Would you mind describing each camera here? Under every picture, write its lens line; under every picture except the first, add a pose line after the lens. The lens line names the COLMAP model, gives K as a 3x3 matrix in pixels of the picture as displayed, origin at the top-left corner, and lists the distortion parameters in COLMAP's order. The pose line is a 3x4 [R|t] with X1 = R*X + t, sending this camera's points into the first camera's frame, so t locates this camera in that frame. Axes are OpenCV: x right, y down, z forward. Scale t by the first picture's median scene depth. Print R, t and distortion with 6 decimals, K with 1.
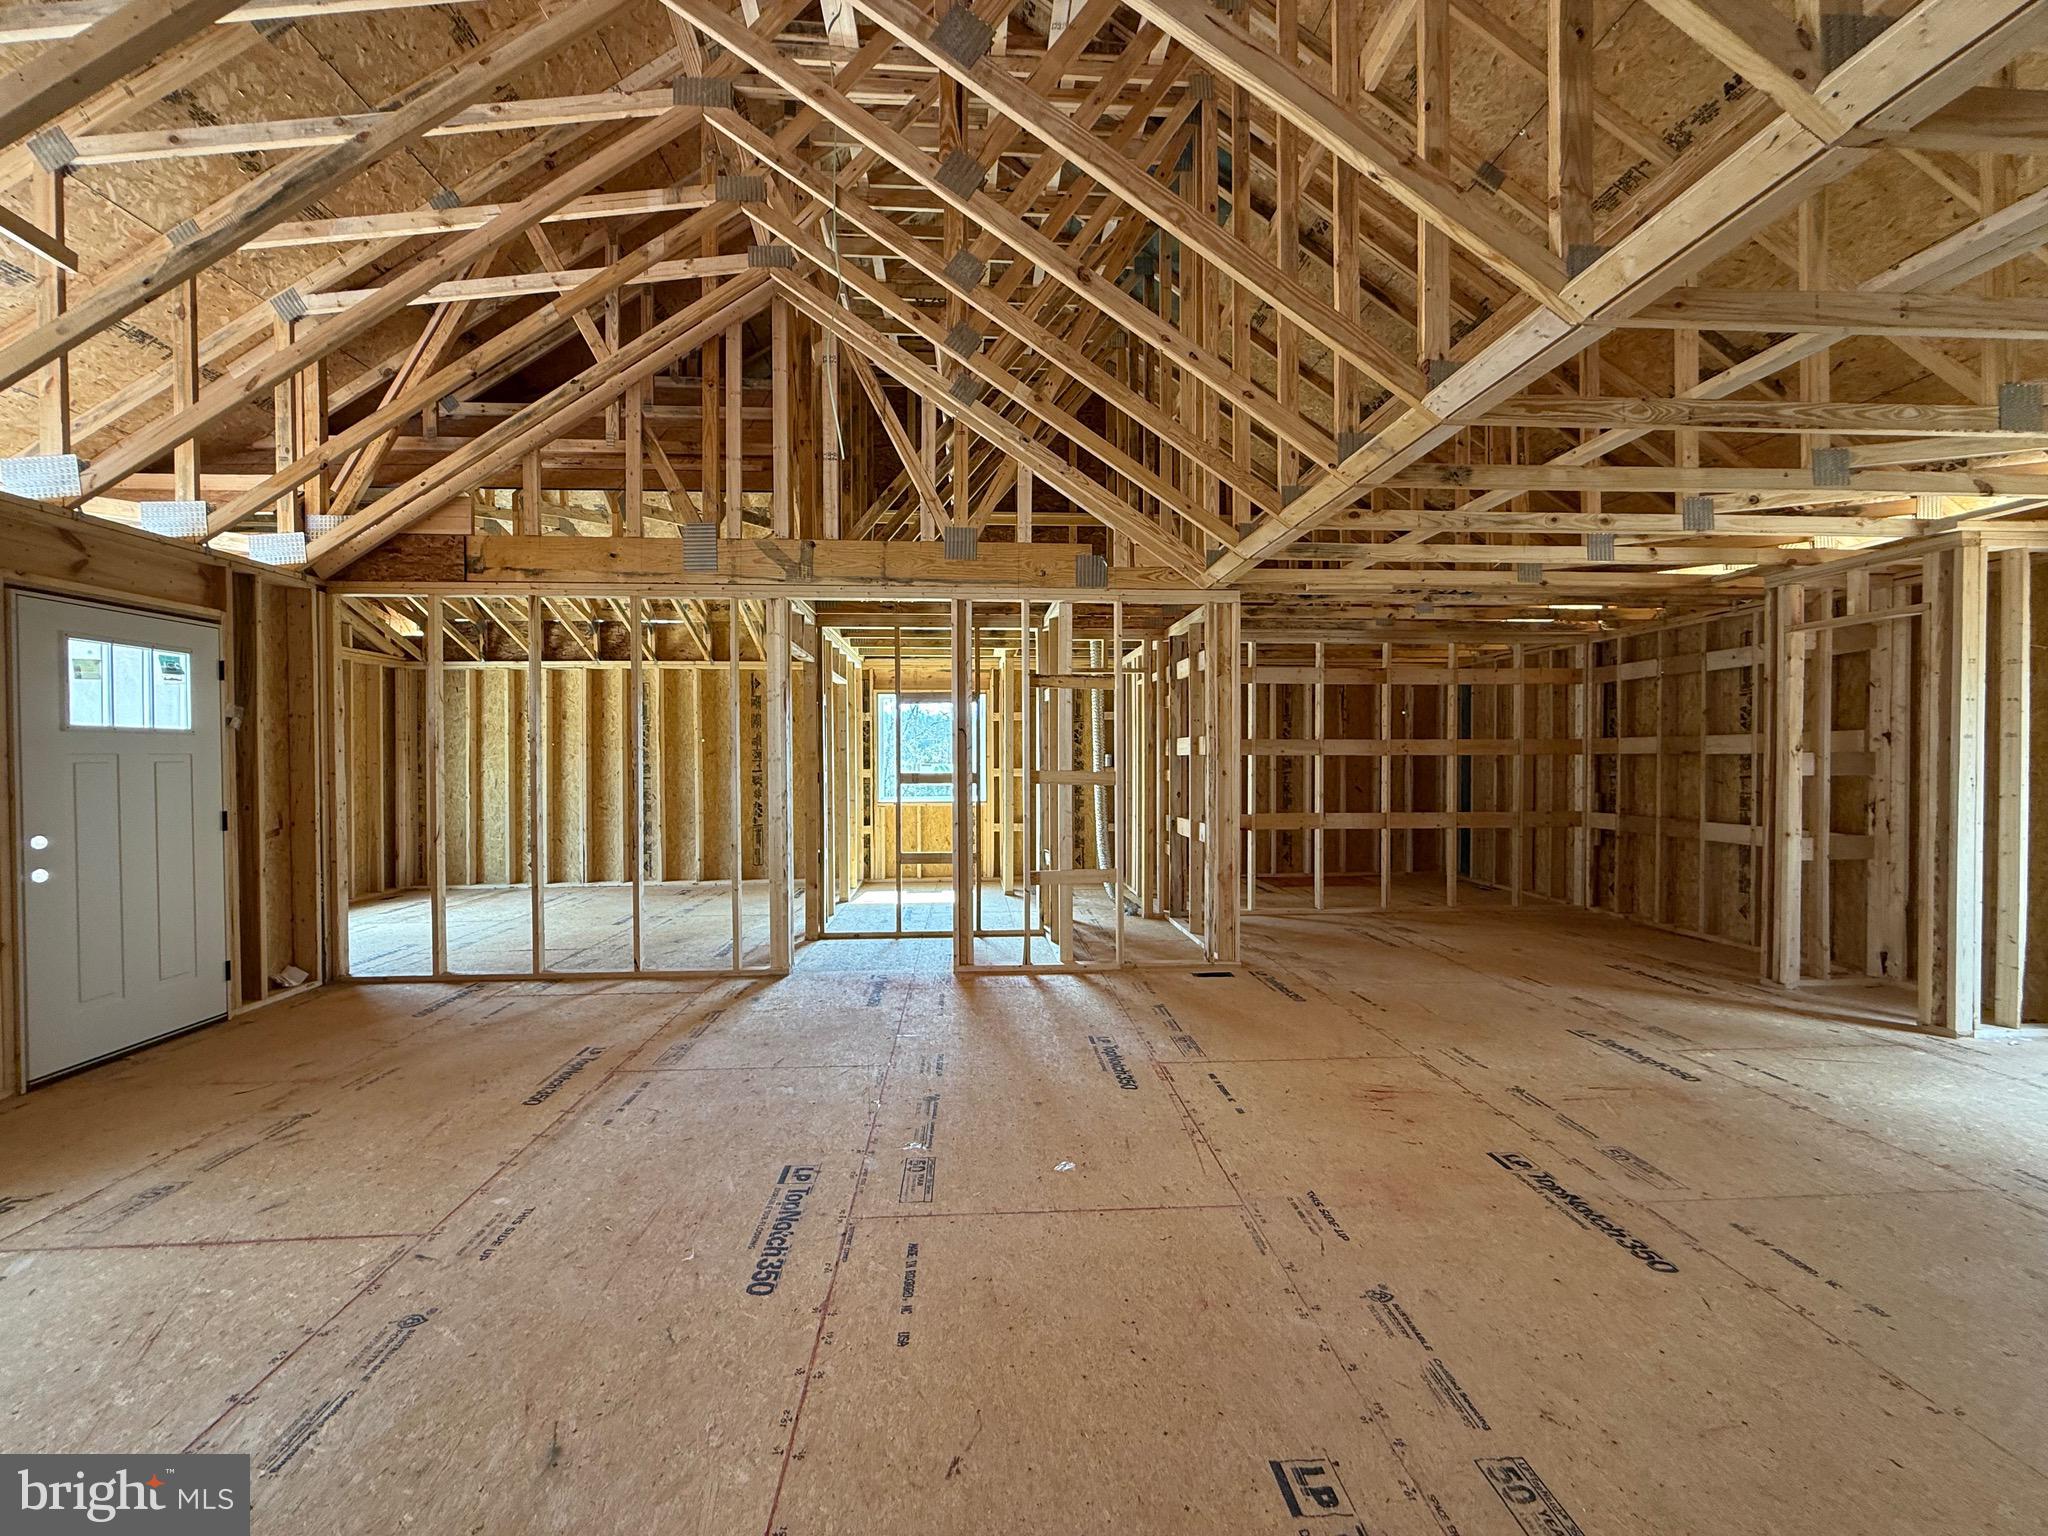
lens RADIAL K [[817.8, 0, 1019.9], [0, 817.8, 768.6], [0, 0, 1]] dist [-0.000372, 0.000403]
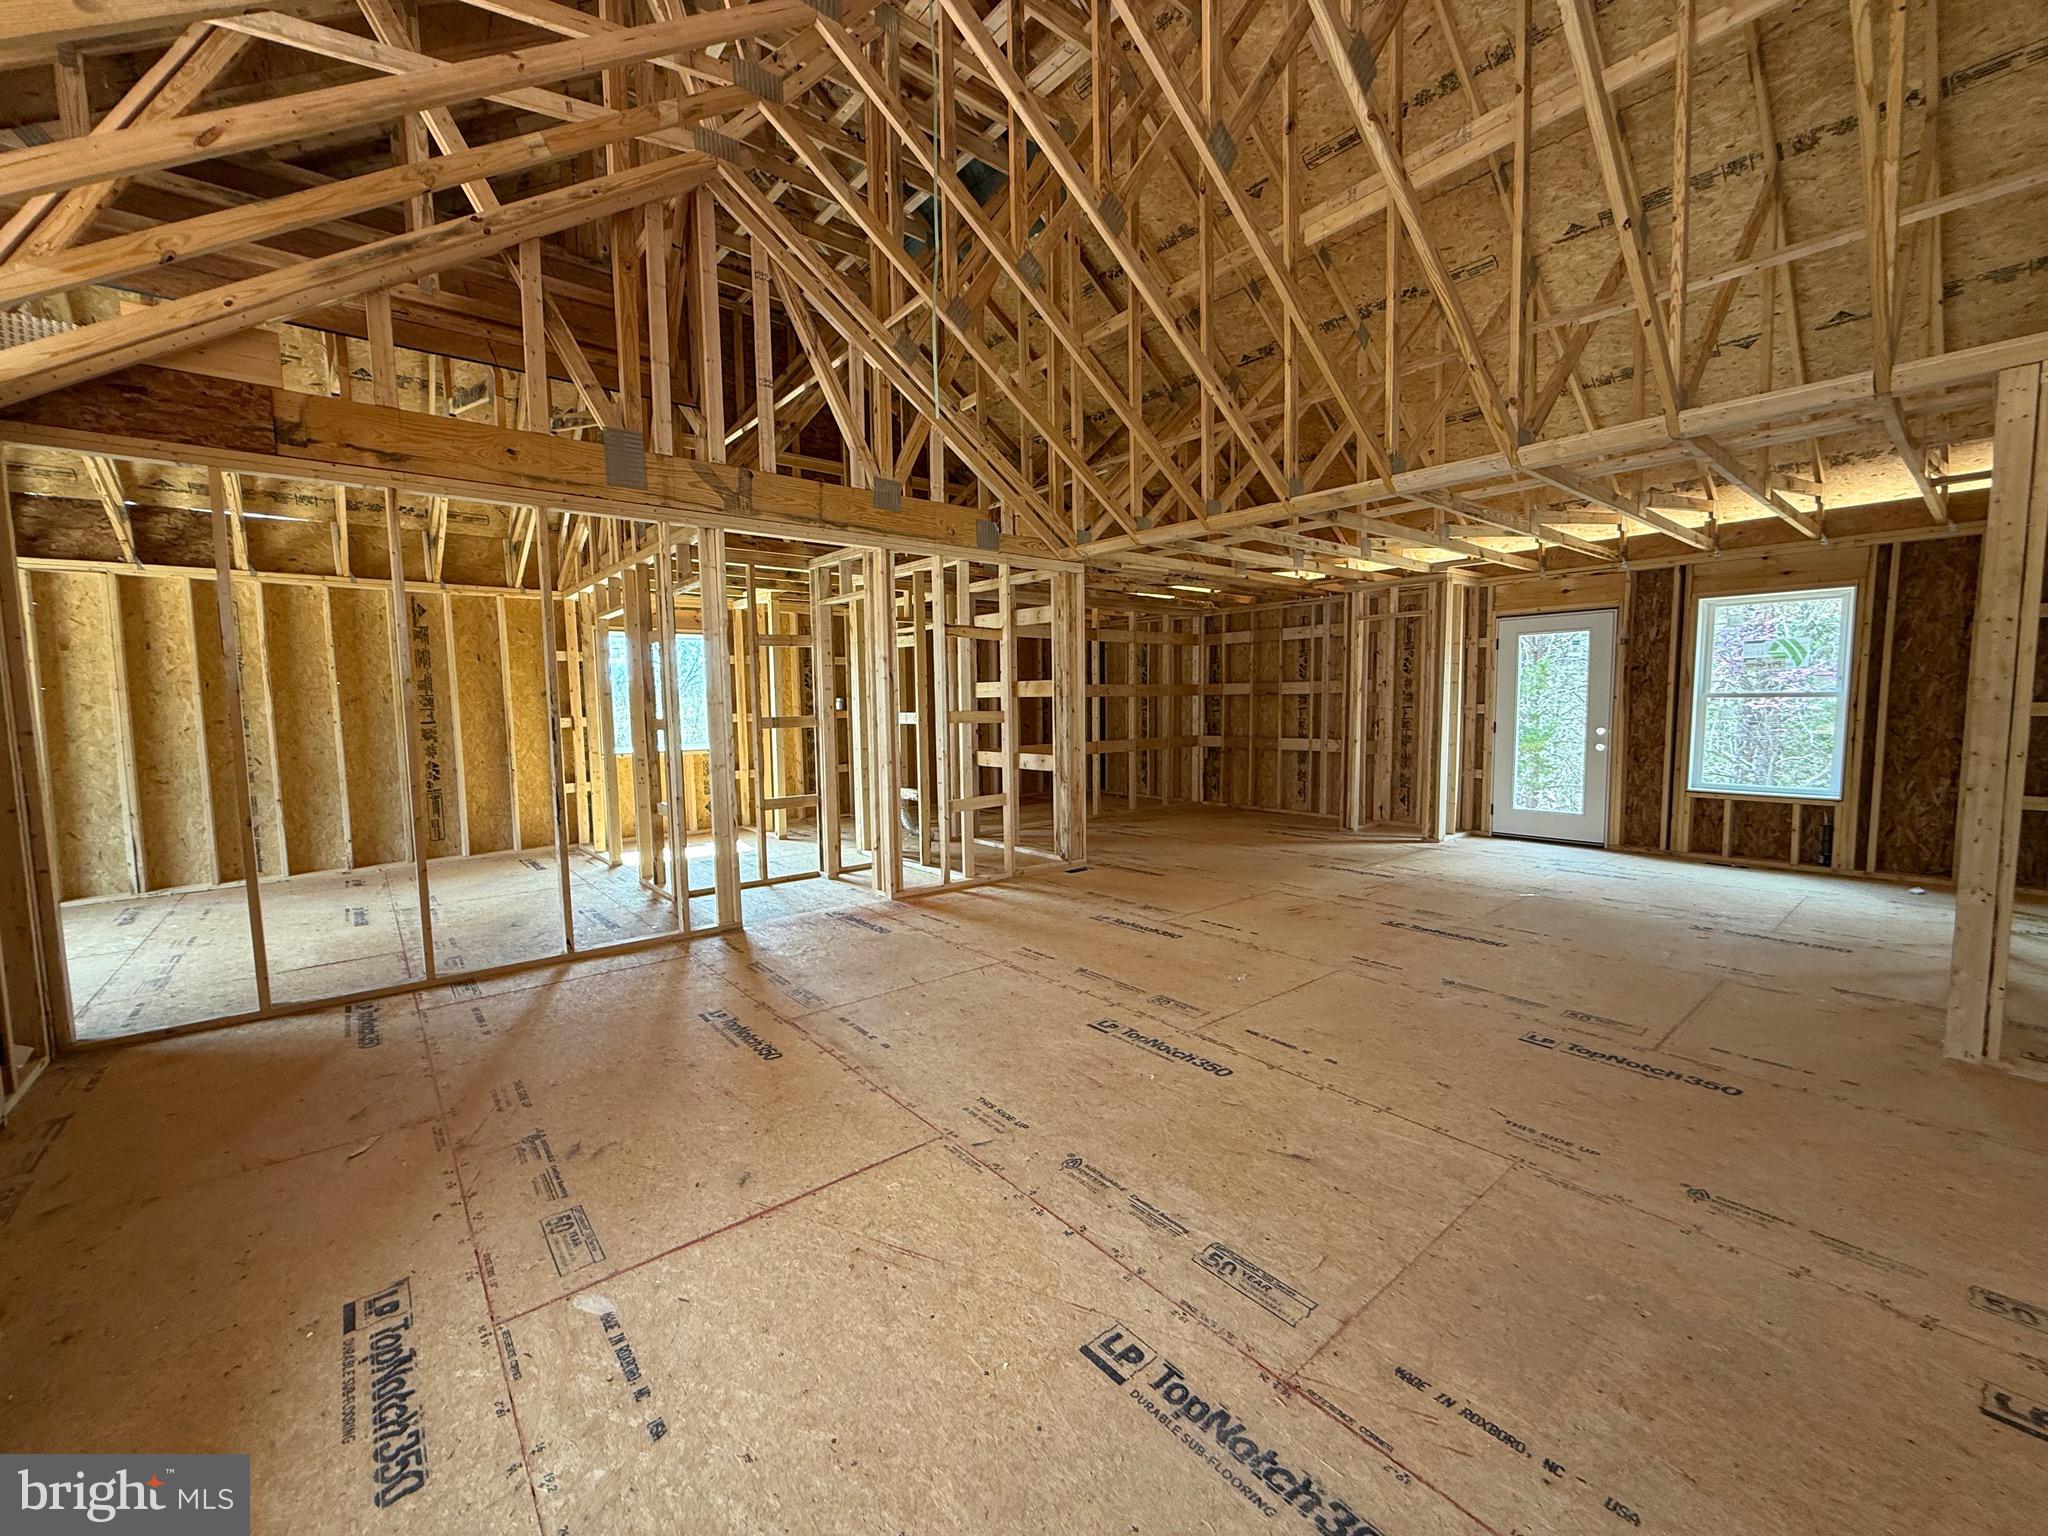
lens RADIAL K [[817.8, 0, 1019.4], [0, 817.8, 770.3], [0, 0, 1]] dist [-0.000372, 0.000403]
pose [[0.807927, -0.058837, 0.586338, -0.600895], [0.018728, 0.997064, 0.074246, 0.001867], [-0.588985, -0.049004, 0.806657, 0.040330]]
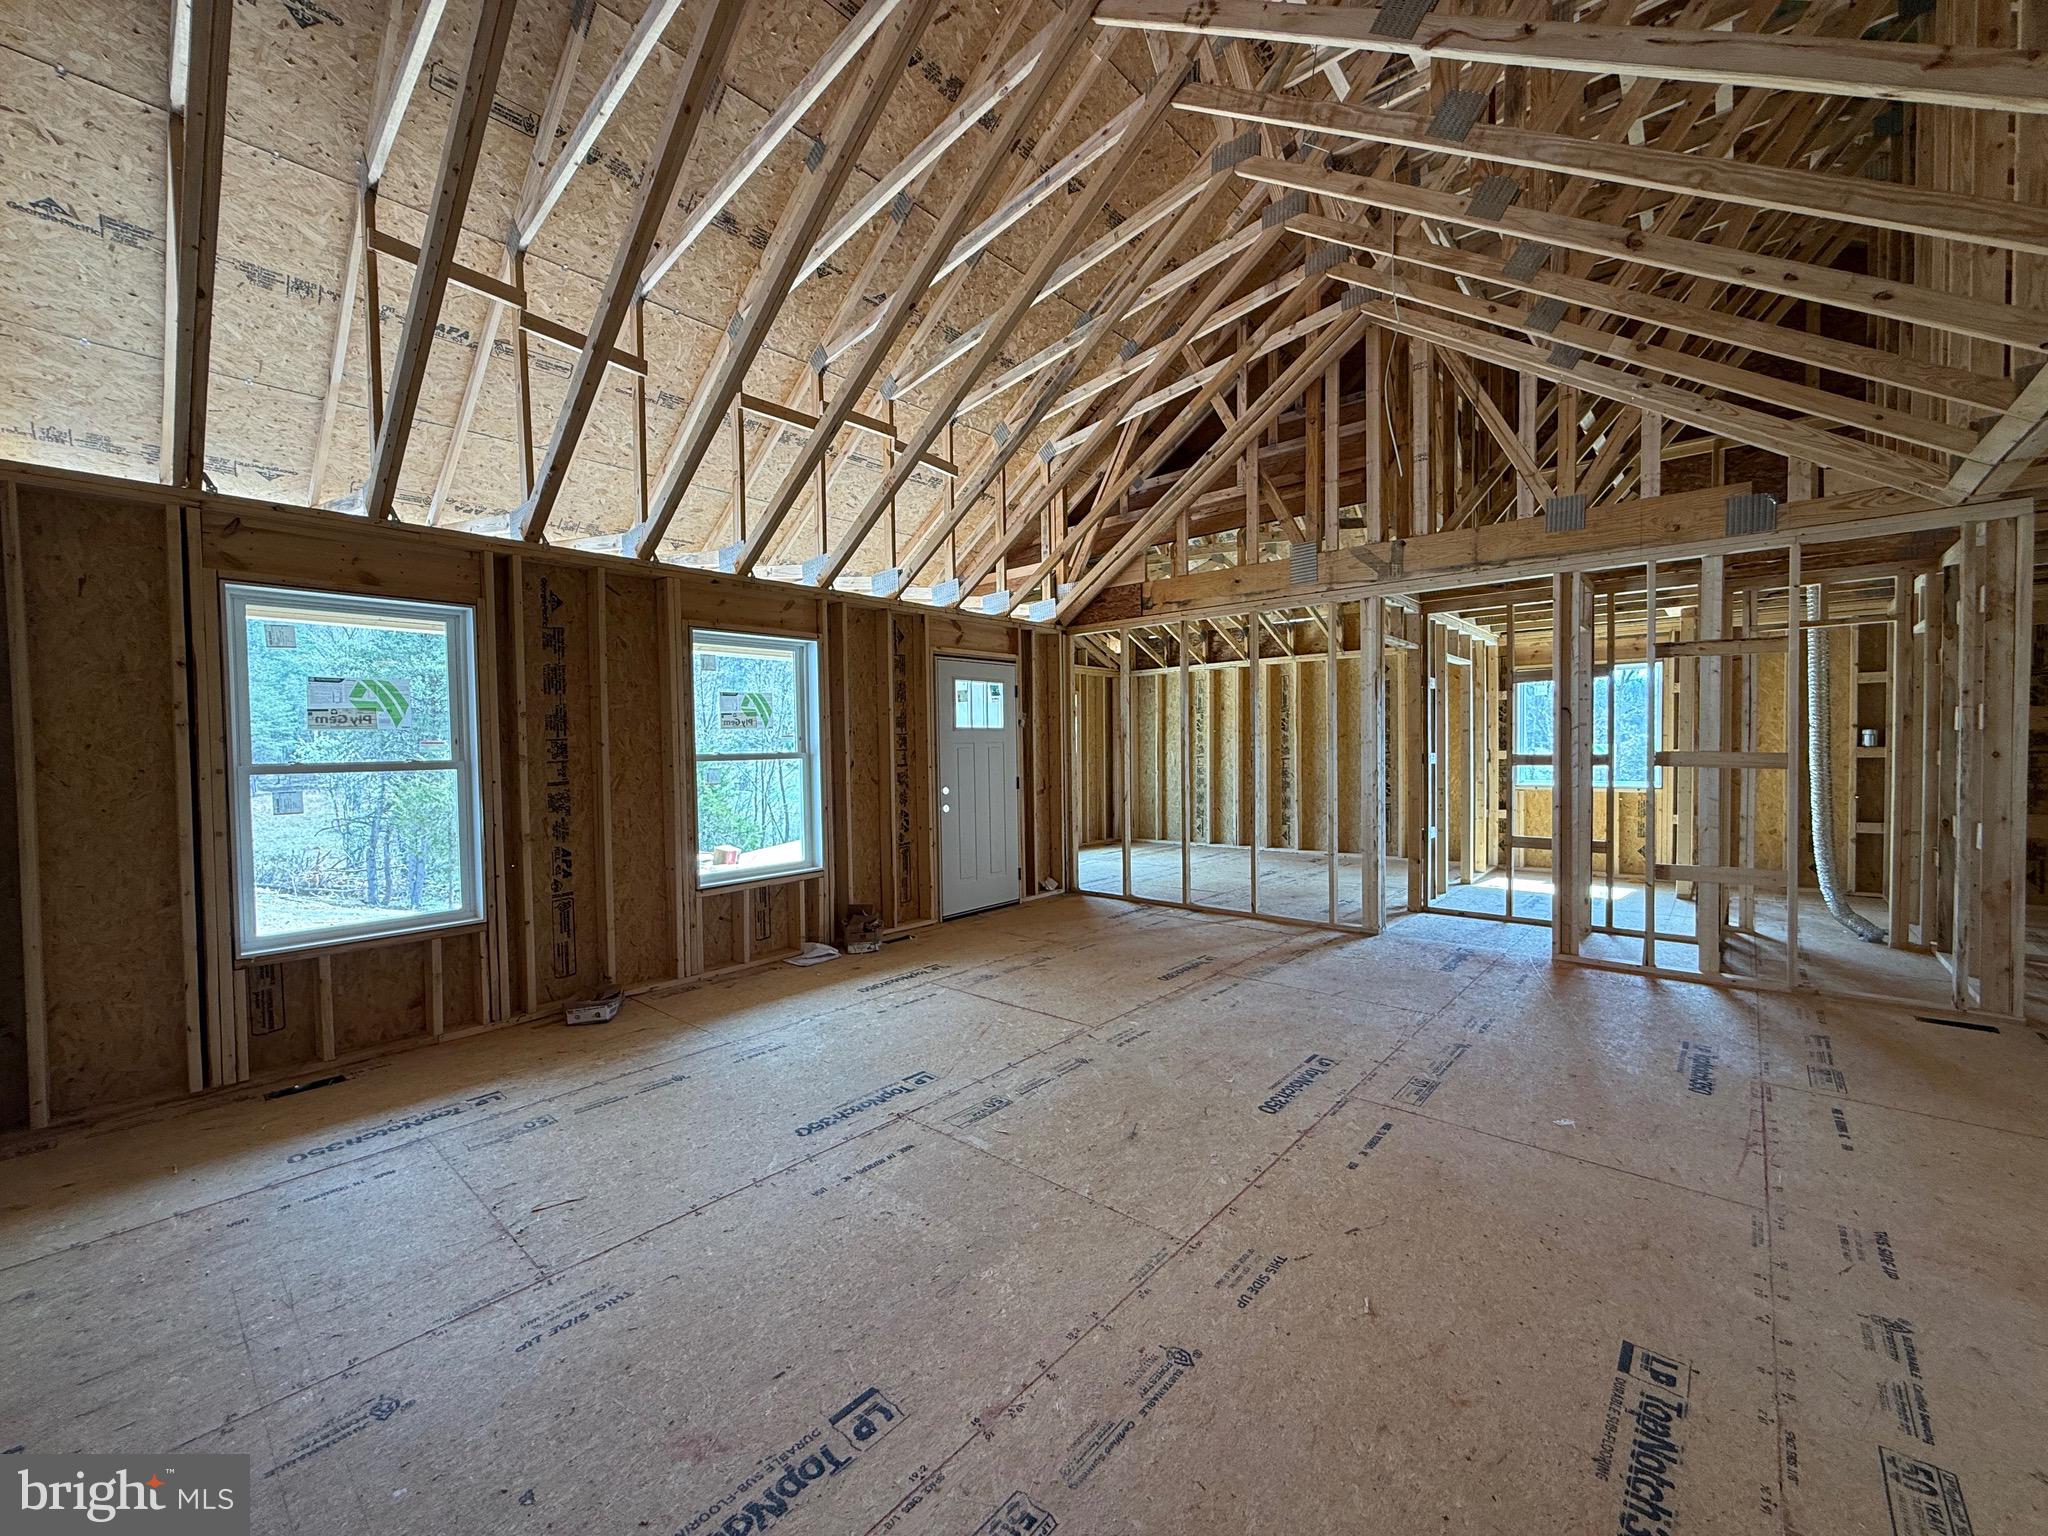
lens RADIAL K [[817.8, 0, 1014.5], [0, 817.8, 769.8], [0, 0, 1]] dist [-0.000372, 0.000403]
pose [[0.702765, 0.013756, -0.711289, 0.166893], [0.002699, 0.999754, 0.022002, 0.000796], [0.711417, -0.017382, 0.702555, -0.139609]]
